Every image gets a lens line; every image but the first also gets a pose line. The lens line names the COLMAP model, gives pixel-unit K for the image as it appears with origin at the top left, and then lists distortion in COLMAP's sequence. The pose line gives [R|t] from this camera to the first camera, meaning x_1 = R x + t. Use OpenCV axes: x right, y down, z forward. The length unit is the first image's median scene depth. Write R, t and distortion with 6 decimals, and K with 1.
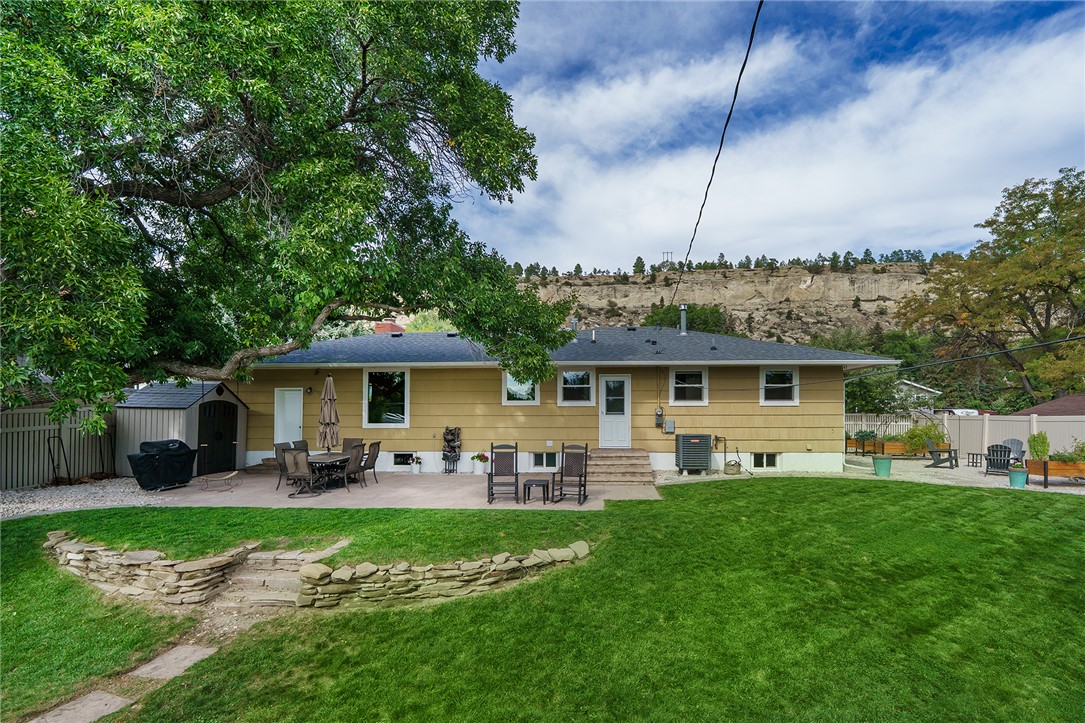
lens RADIAL K [[521.5, 0, 540.6], [0, 521.5, 409.5], [0, 0, 1]] dist [-0.004306, 0.000384]
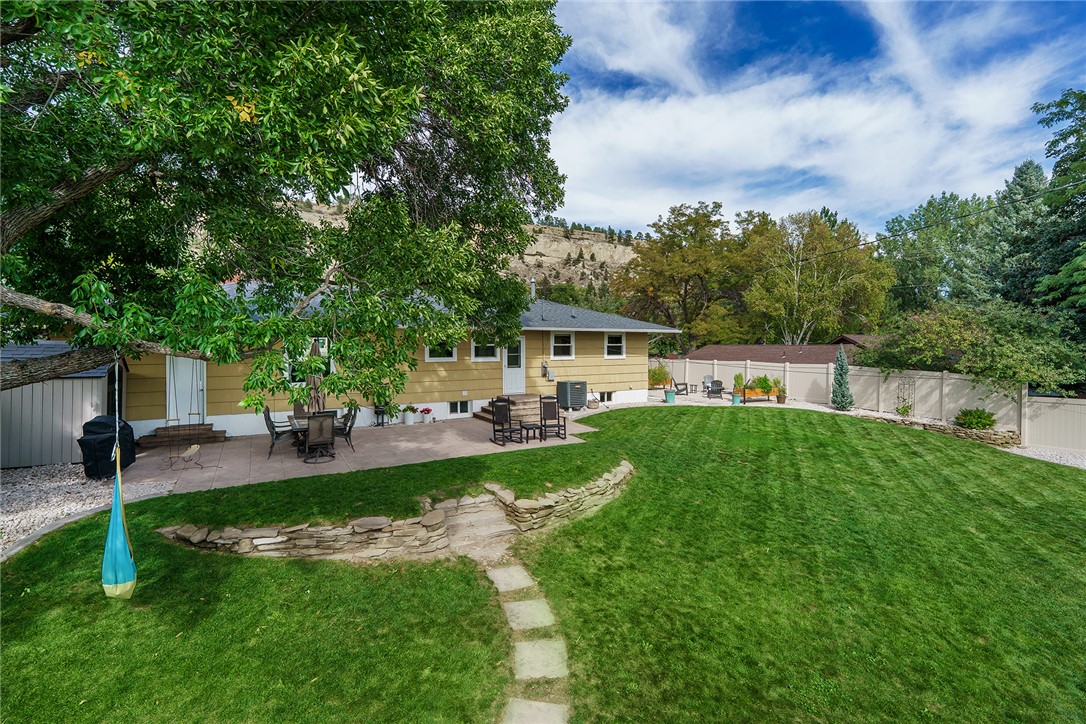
lens RADIAL K [[507.5, 0, 545.1], [0, 507.5, 361.7], [0, 0, 1]] dist [-0.002997, -0.000383]
pose [[0.825539, -0.019670, 0.564002, -0.486548], [0.000324, 0.999409, 0.034381, -0.047095], [-0.564345, -0.028201, 0.825057, -0.050012]]
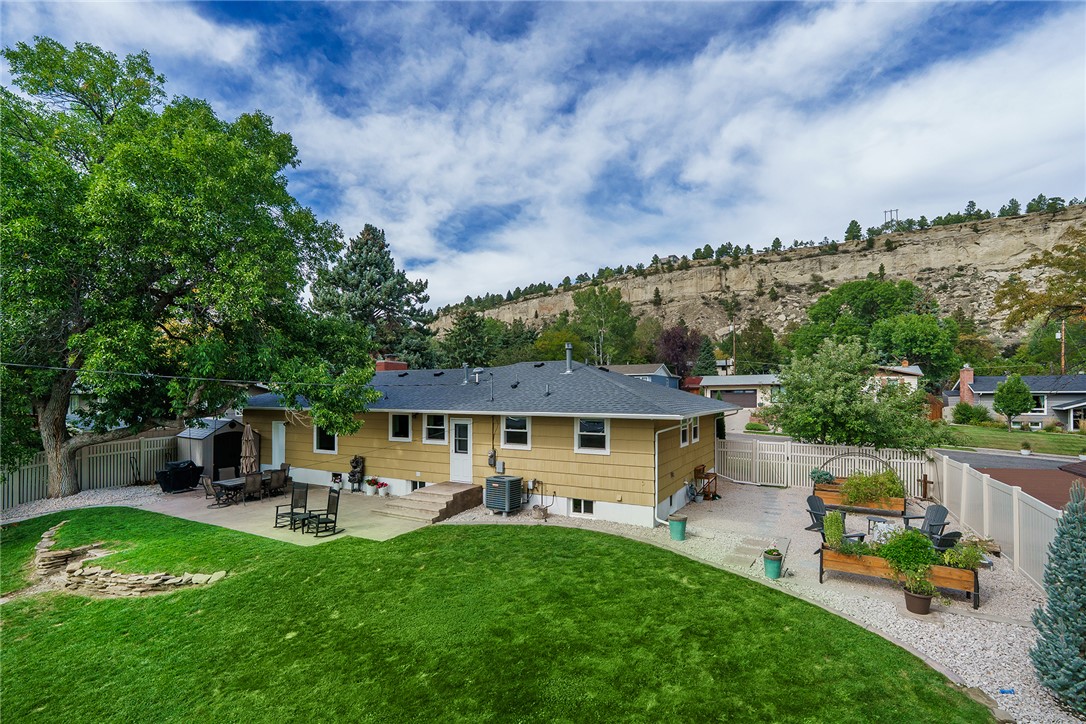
lens RADIAL K [[511.7, 0, 526.2], [0, 511.7, 376.4], [0, 0, 1]] dist [-0.003670, 0.000440]
pose [[0.893142, -0.016088, -0.449487, 0.776519], [0.004038, 0.999607, -0.027755, -0.126875], [0.449757, 0.022974, 0.892855, 0.060590]]
